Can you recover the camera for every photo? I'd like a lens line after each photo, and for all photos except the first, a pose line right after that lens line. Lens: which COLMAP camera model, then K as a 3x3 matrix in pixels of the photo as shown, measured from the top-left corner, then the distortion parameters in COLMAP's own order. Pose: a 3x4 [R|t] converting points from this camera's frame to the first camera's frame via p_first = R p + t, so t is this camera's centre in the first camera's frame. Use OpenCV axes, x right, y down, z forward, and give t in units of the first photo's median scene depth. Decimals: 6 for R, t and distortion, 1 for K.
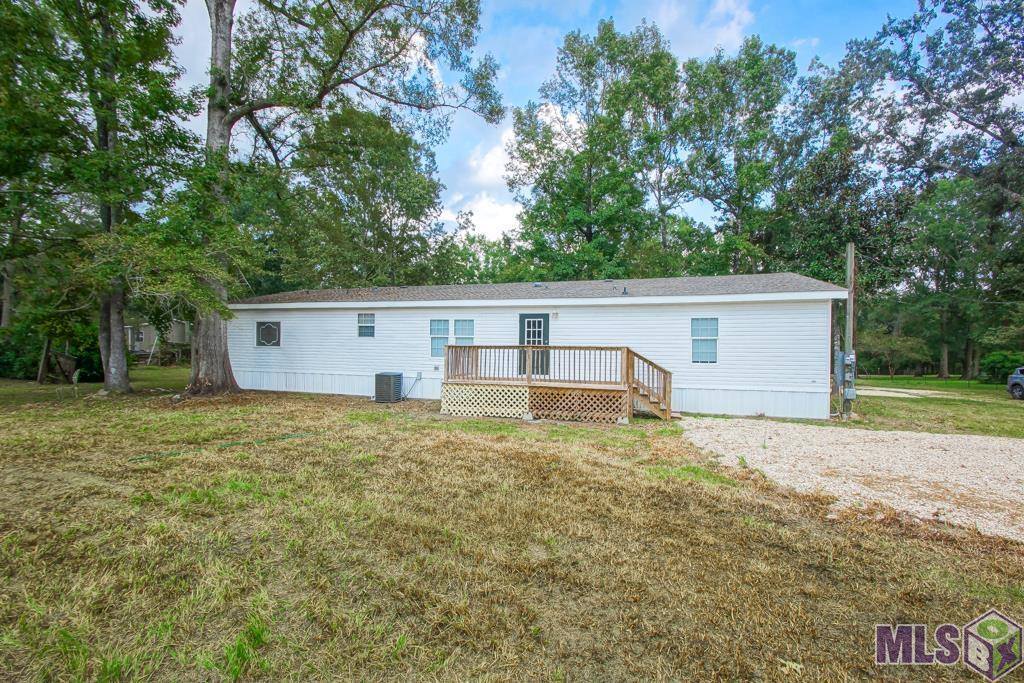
lens RADIAL K [[463.9, 0, 511.4], [0, 463.9, 341.0], [0, 0, 1]] dist [-0.002552, -0.003131]
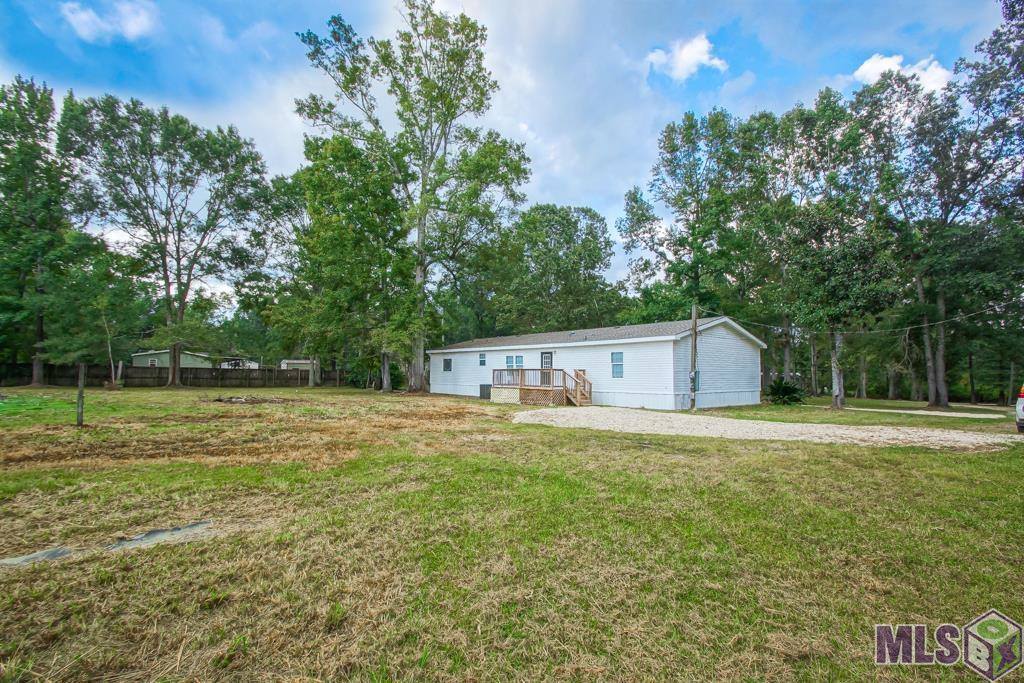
lens RADIAL K [[463.9, 0, 512.4], [0, 463.9, 341.7], [0, 0, 1]] dist [-0.002552, -0.003131]
pose [[0.849020, -0.041627, -0.526718, 0.882084], [0.008354, 0.997825, -0.065394, 0.020504], [0.528295, 0.051121, 0.847521, -0.622013]]
